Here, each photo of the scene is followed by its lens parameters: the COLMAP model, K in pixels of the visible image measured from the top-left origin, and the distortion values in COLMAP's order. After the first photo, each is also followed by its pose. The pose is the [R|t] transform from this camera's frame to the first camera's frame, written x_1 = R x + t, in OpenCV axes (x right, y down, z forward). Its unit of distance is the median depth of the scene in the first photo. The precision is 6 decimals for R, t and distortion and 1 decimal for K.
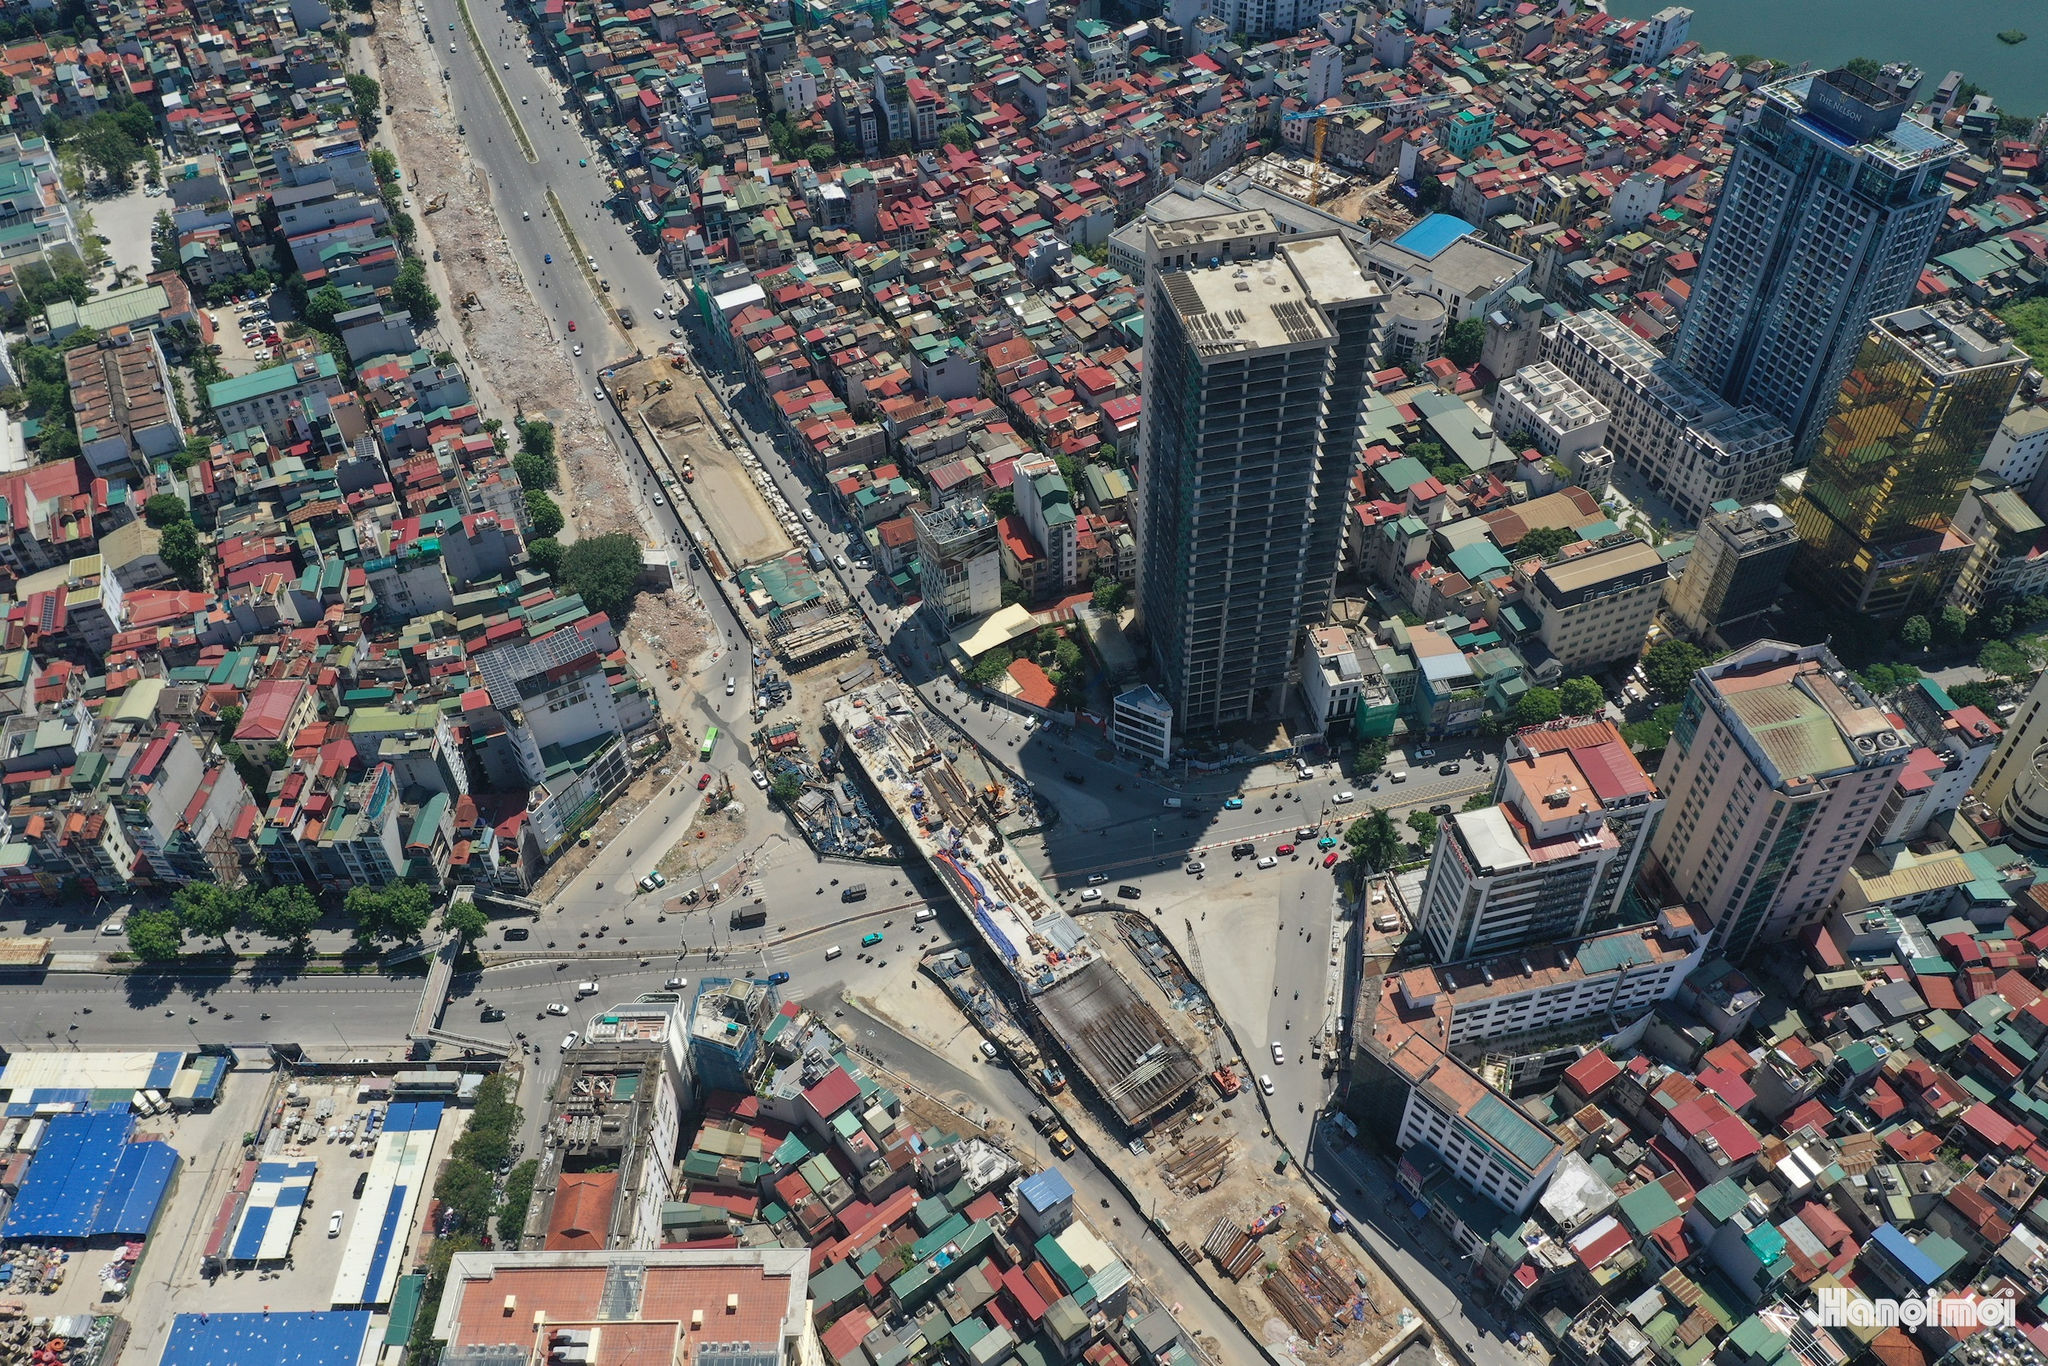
lens RADIAL K [[1629.1, 0, 1025.5], [0, 1629.1, 680.1], [0, 0, 1]] dist [0.006515, 0.004113]
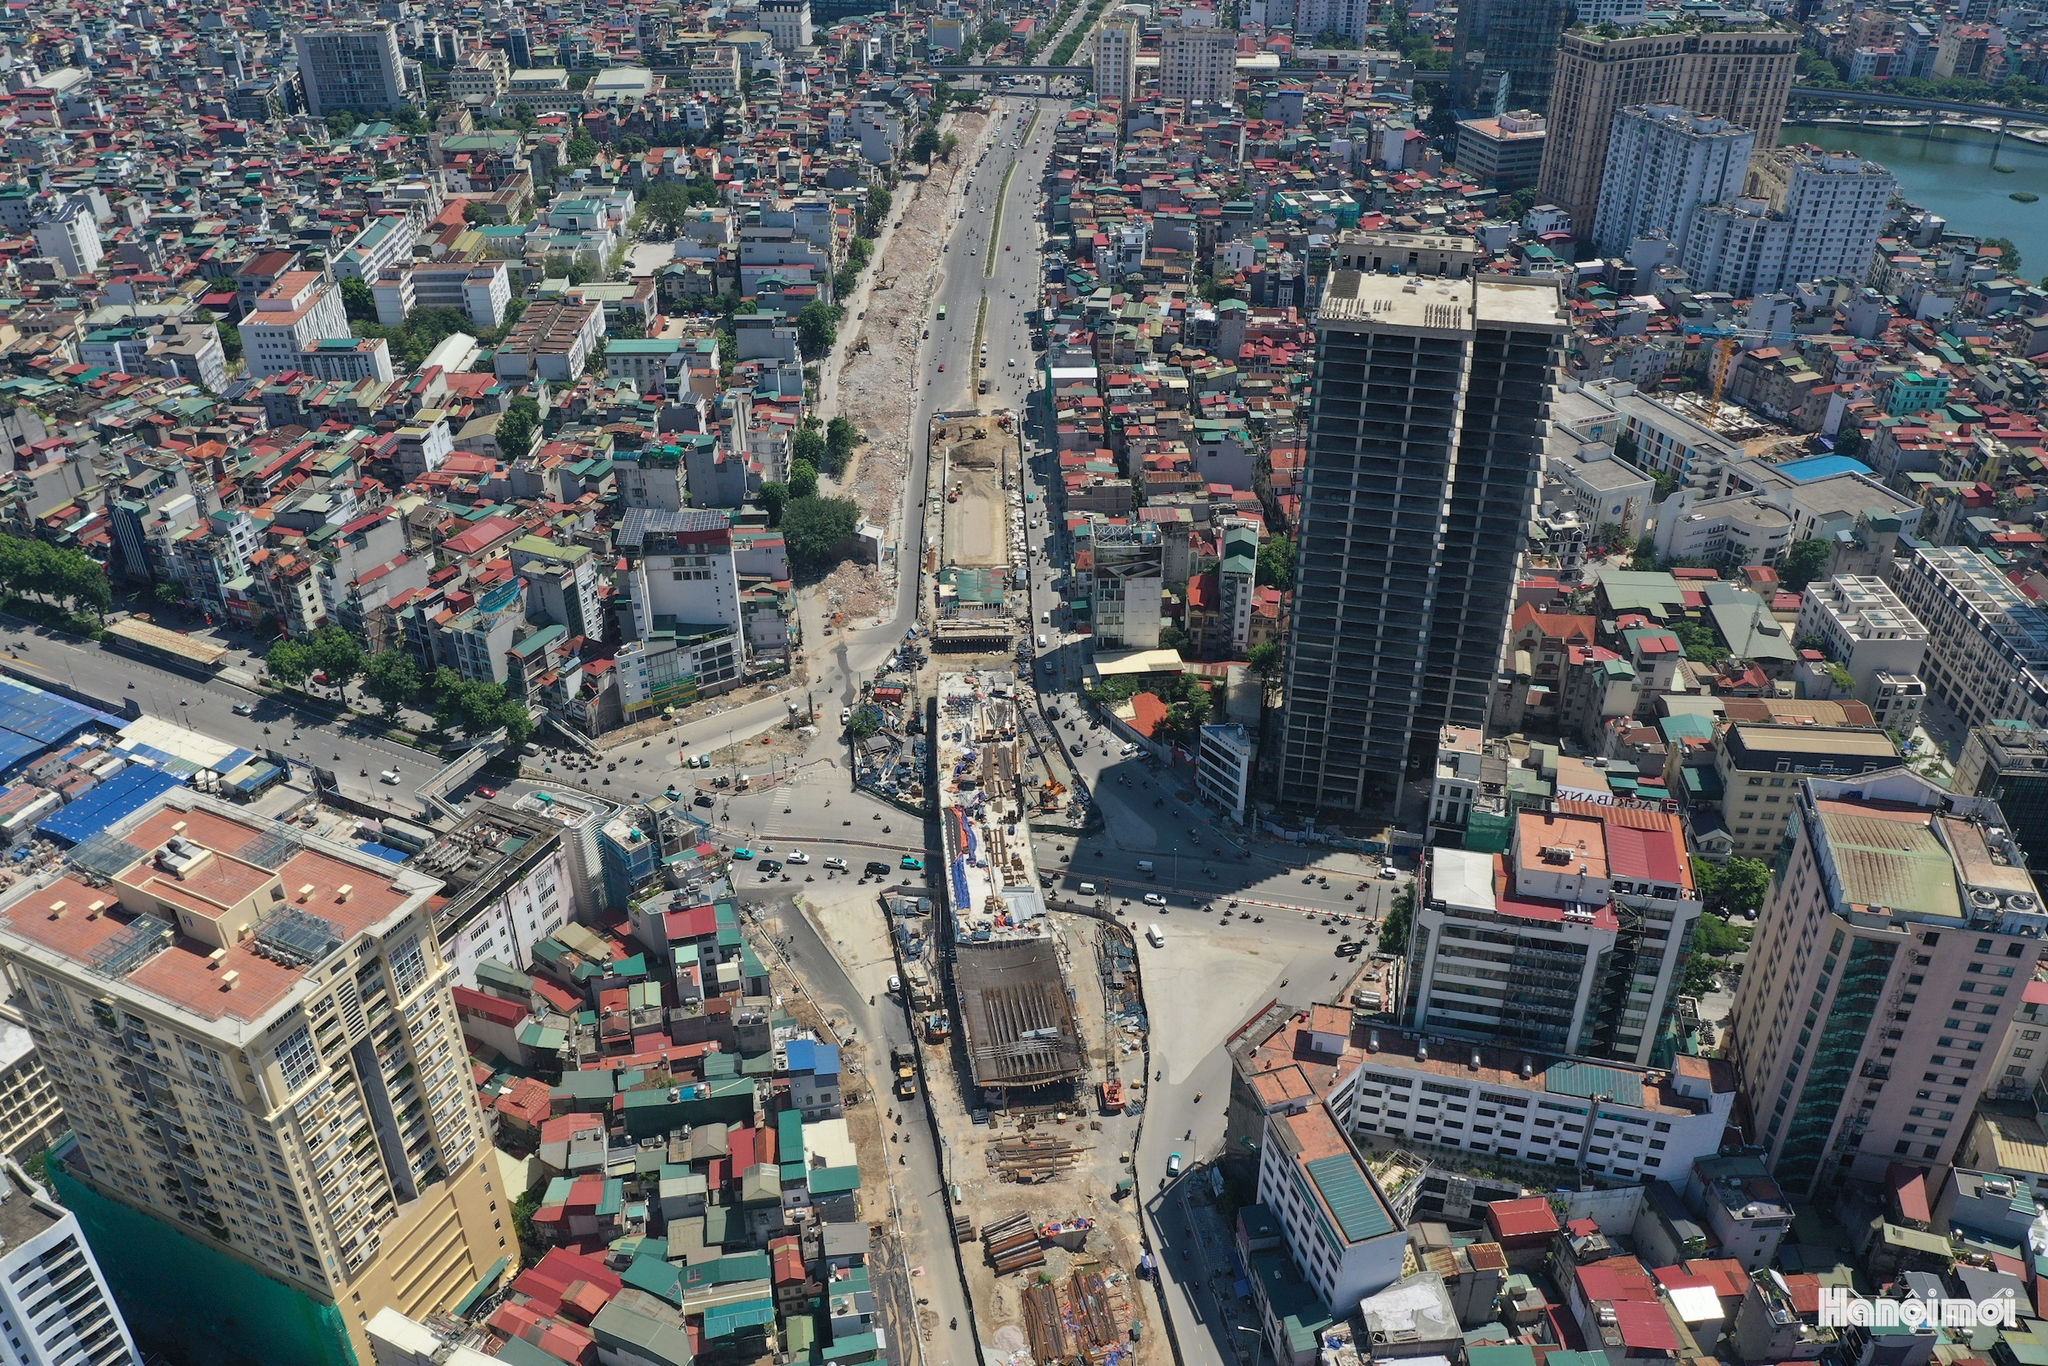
lens RADIAL K [[1629.1, 0, 1027.3], [0, 1629.1, 686.4], [0, 0, 1]] dist [0.006515, 0.004113]
pose [[0.898538, 0.252271, -0.359150, 0.289518], [-0.327710, 0.929962, -0.166662, 0.174823], [0.291952, 0.267450, 0.918278, 0.120826]]
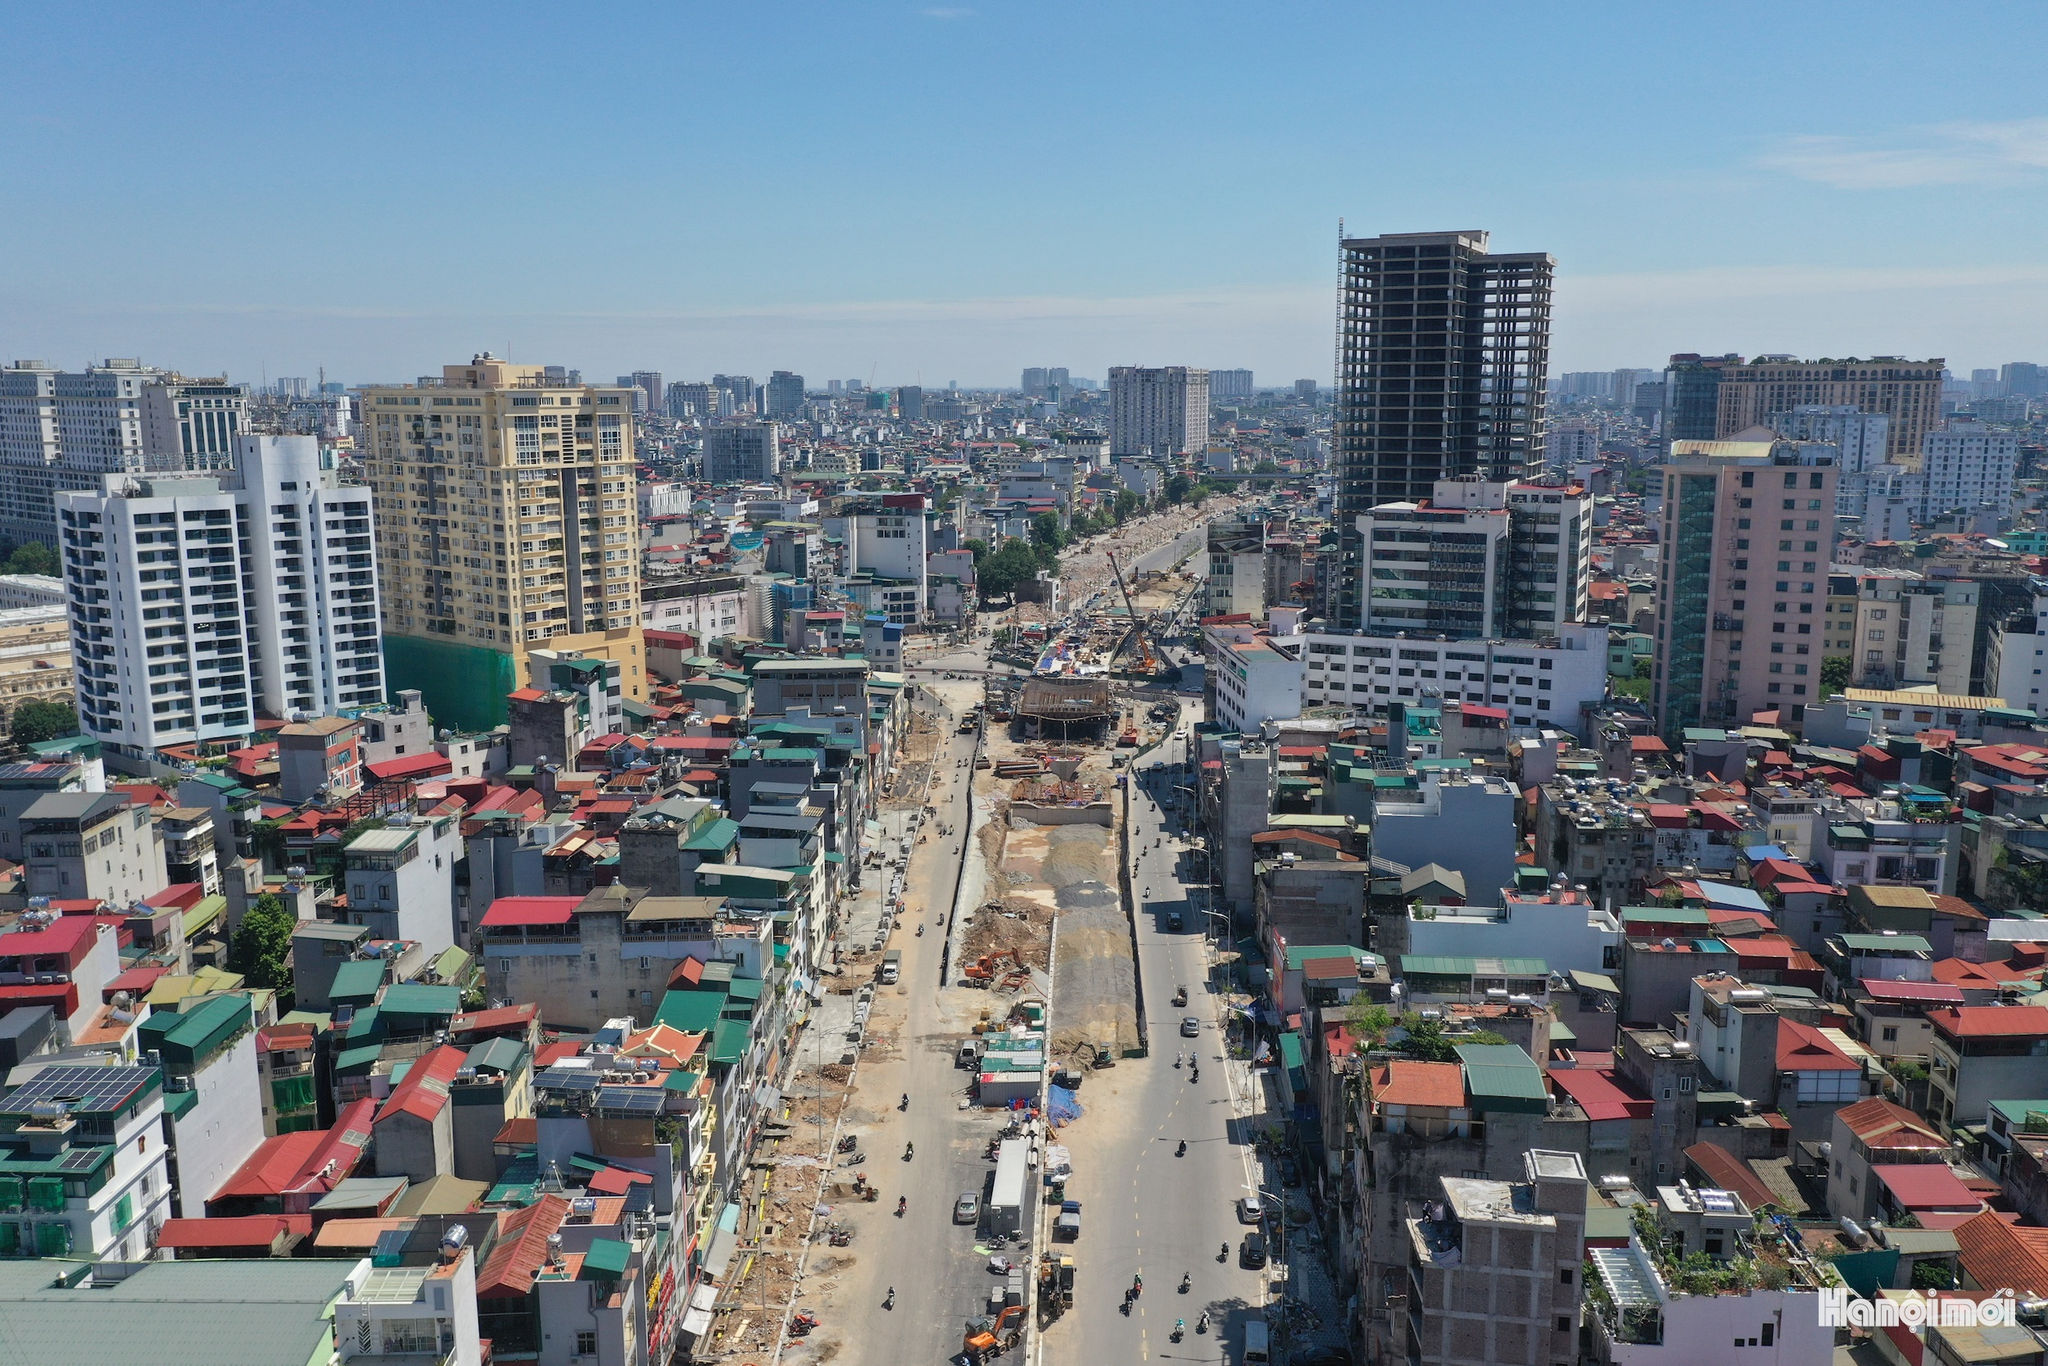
lens RADIAL K [[1629.1, 0, 1027.4], [0, 1629.1, 692.2], [0, 0, 1]] dist [0.006515, 0.004113]
pose [[0.784600, 0.134889, -0.605151, 0.604794], [-0.454719, 0.788691, -0.413759, 0.590665], [0.421466, 0.599809, 0.680144, 0.207053]]
